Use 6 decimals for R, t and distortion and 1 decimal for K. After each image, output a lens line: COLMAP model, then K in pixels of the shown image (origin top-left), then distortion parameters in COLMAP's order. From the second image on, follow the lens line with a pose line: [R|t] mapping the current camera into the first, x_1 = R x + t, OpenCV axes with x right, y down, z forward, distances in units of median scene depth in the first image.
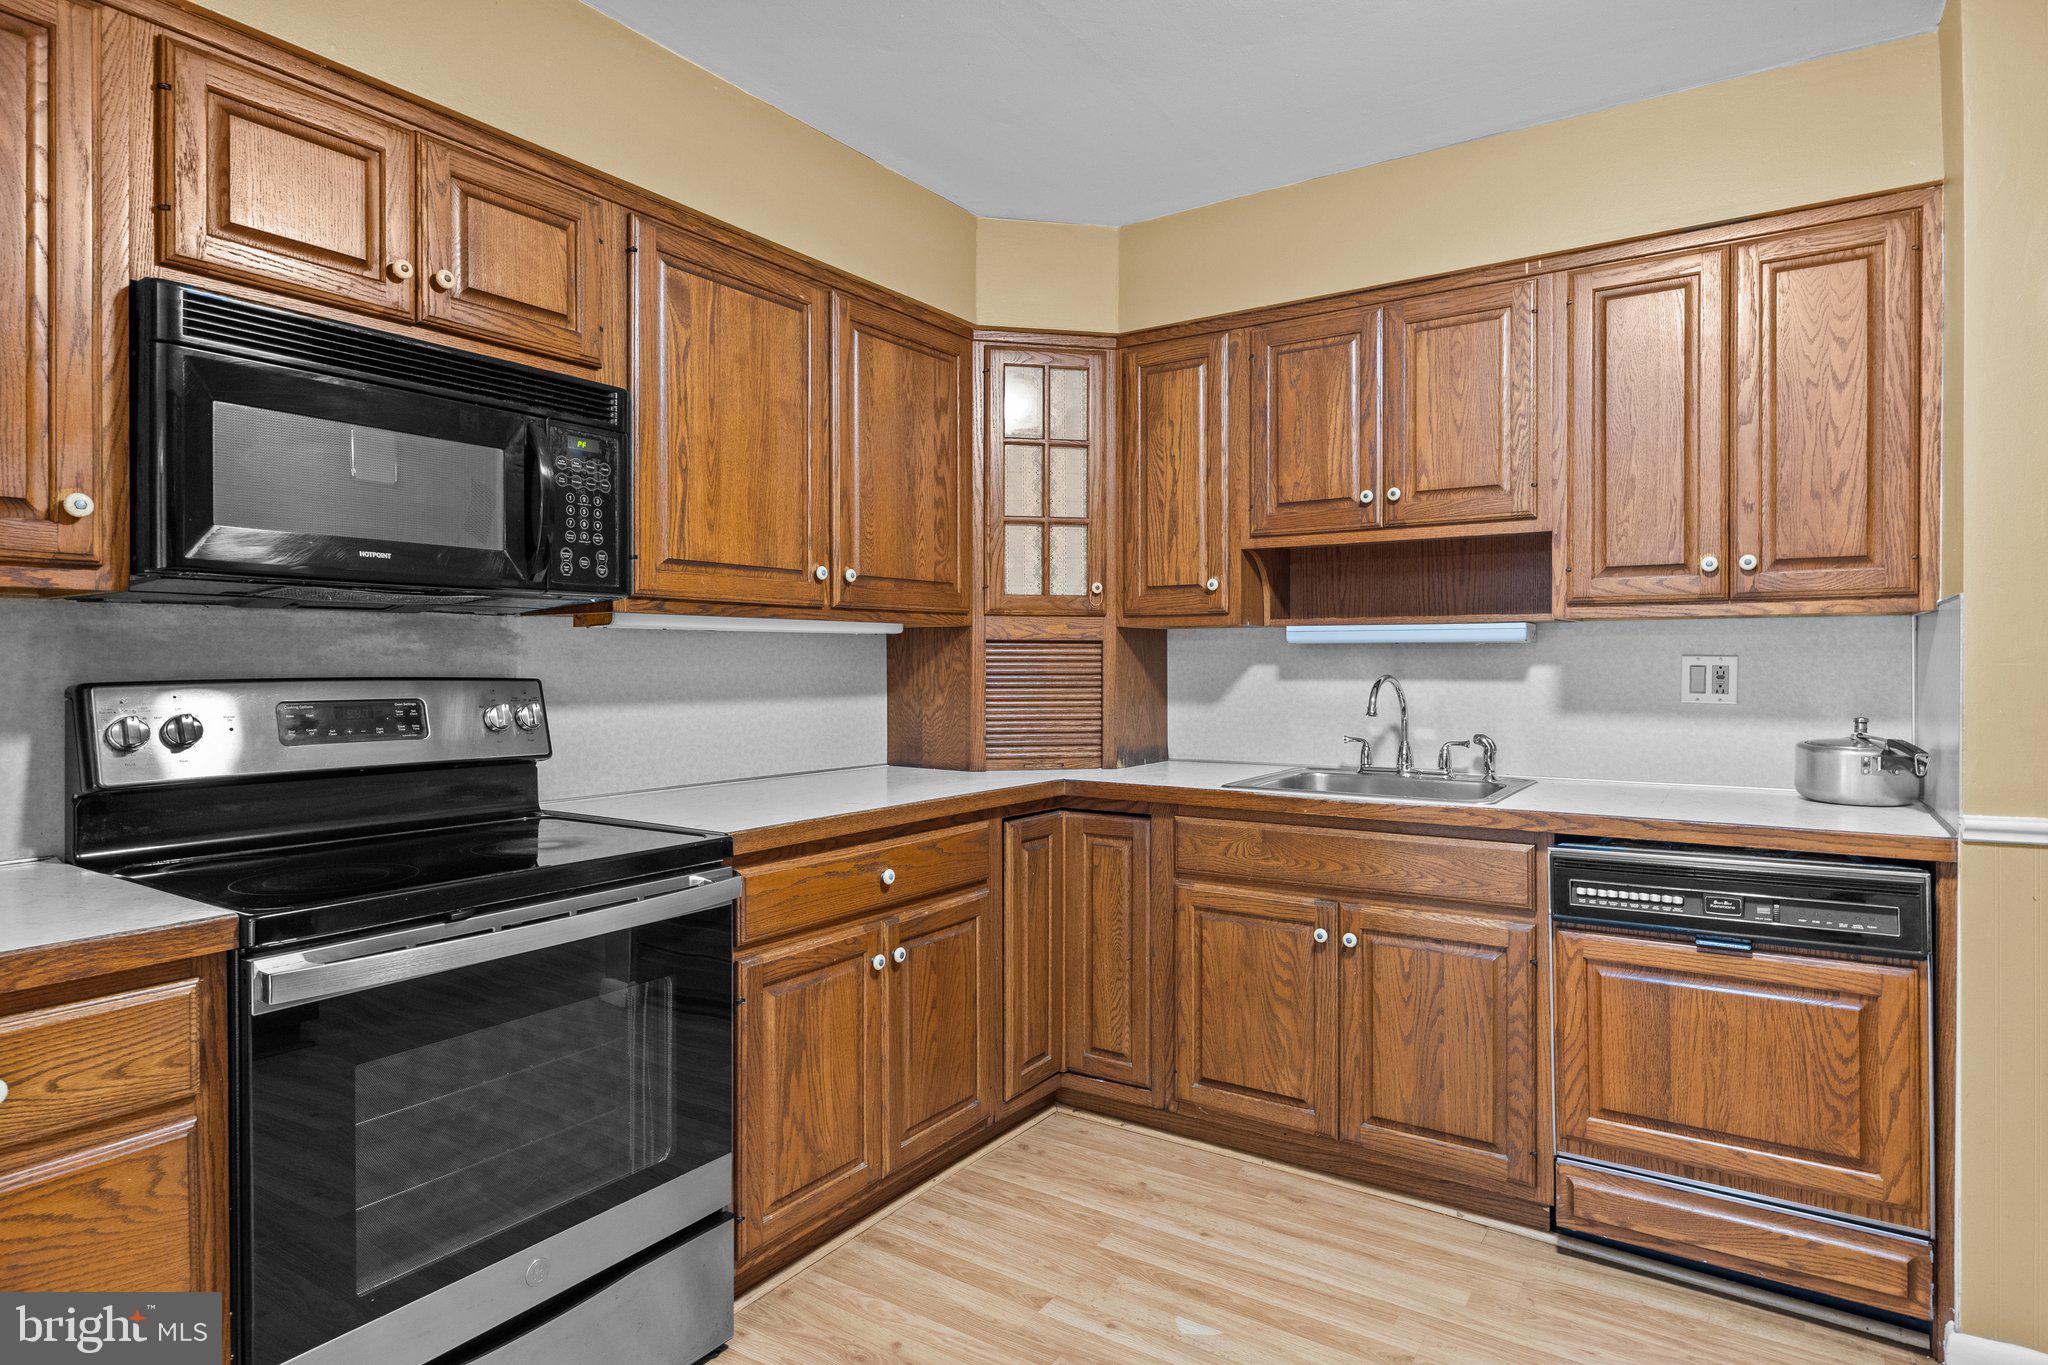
lens RADIAL K [[1108.9, 0, 1020.4], [0, 1108.9, 673.7], [0, 0, 1]] dist [-0.007057, -0.000755]
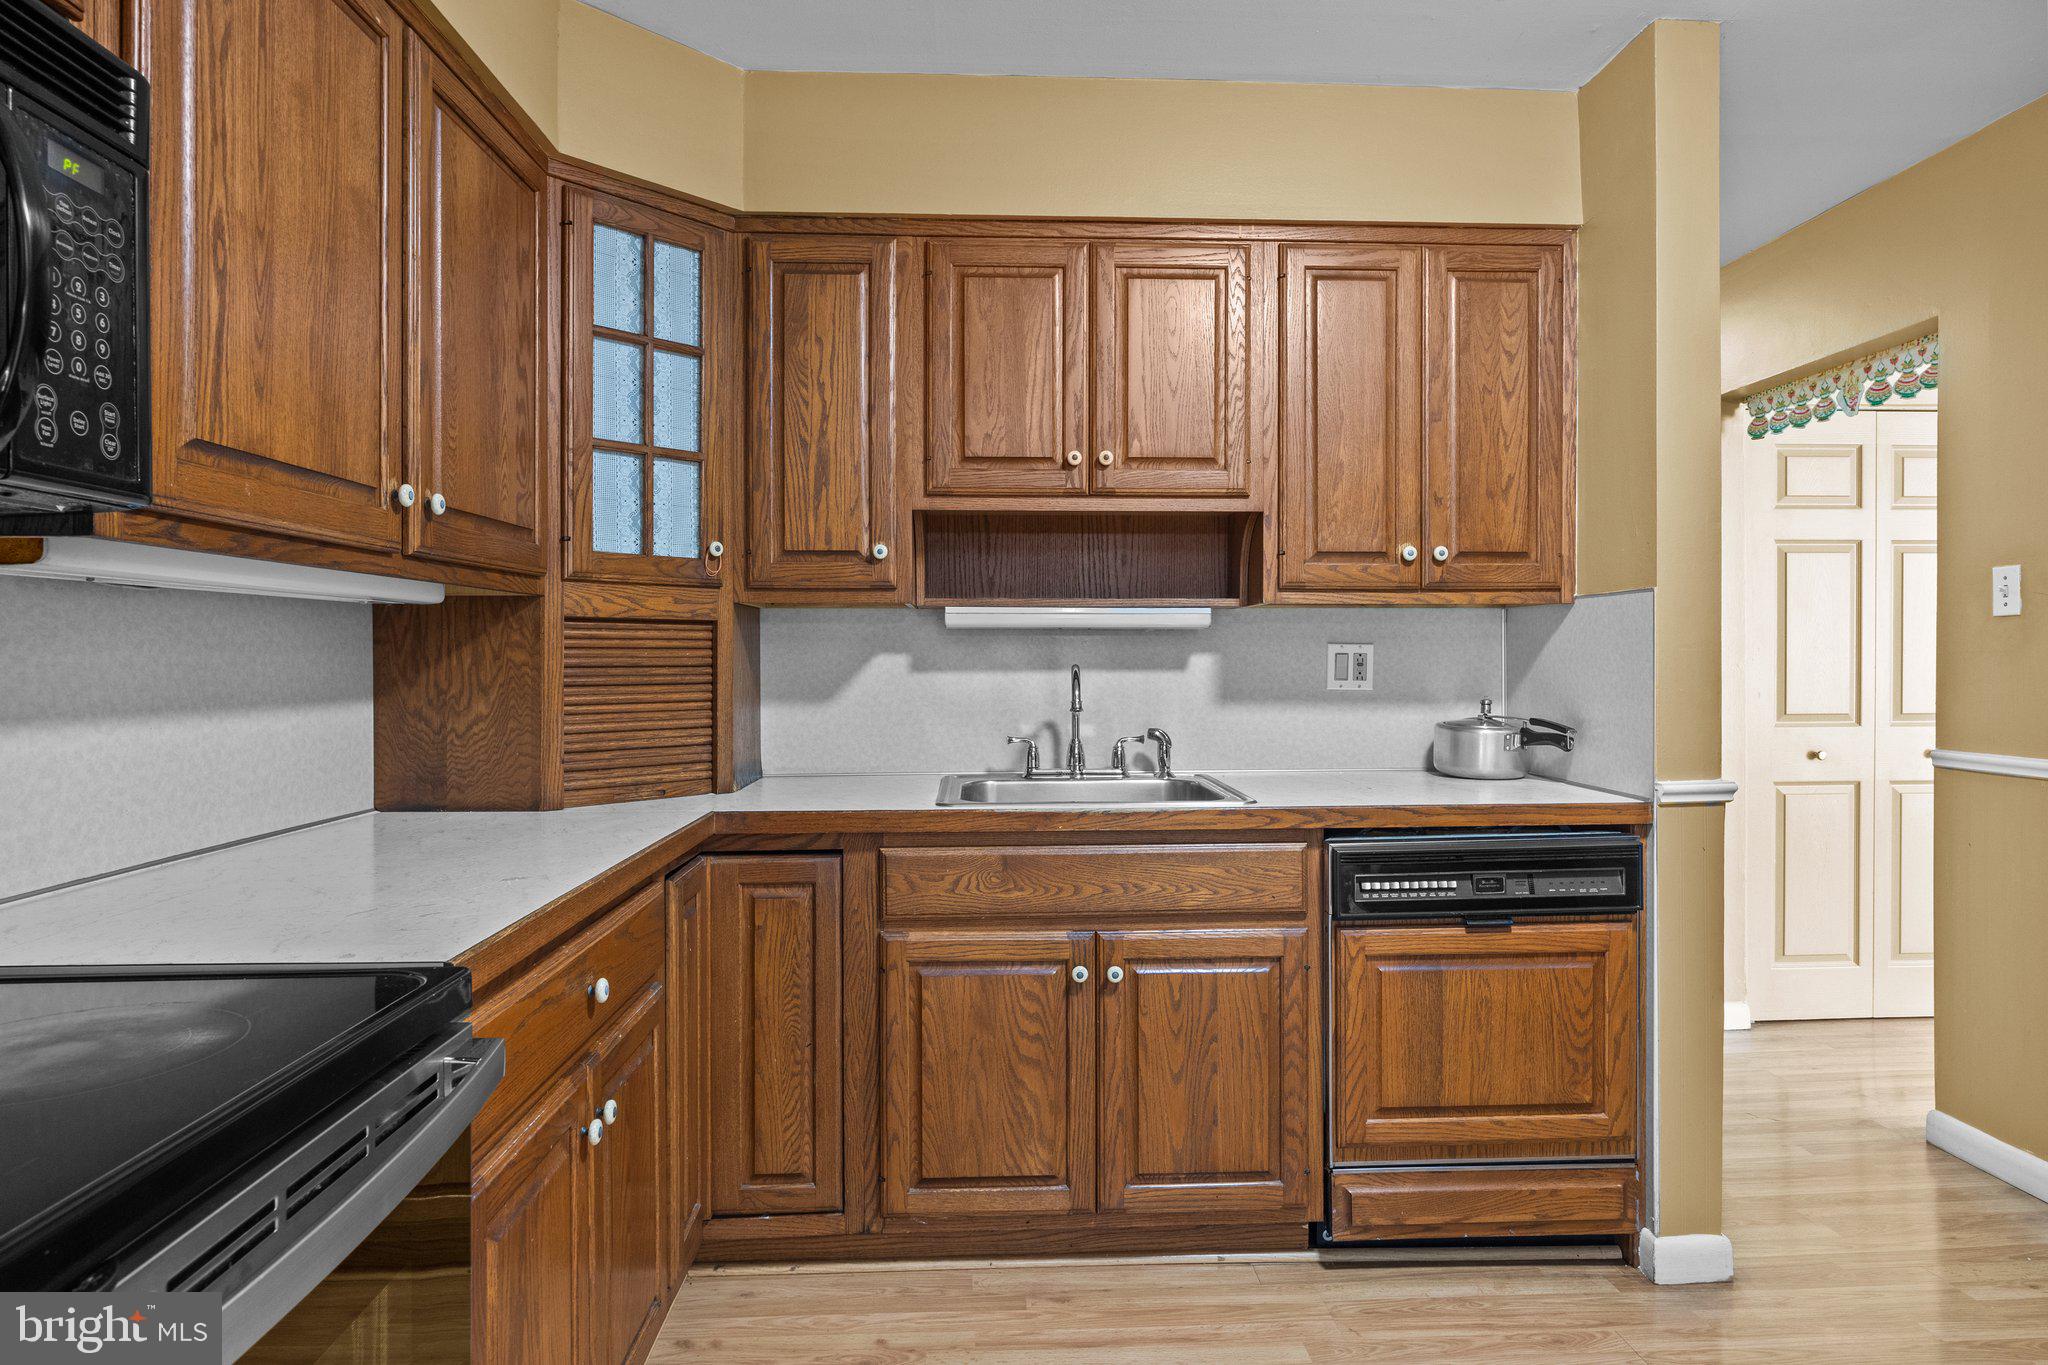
lens RADIAL K [[1202.1, 0, 1028.8], [0, 1202.1, 665.1], [0, 0, 1]] dist [-0.006795, -0.001238]
pose [[0.801089, -0.005089, 0.598524, -0.300755], [0.007788, 0.999968, -0.001922, 0.003727], [-0.598495, 0.006201, 0.801103, 0.290787]]
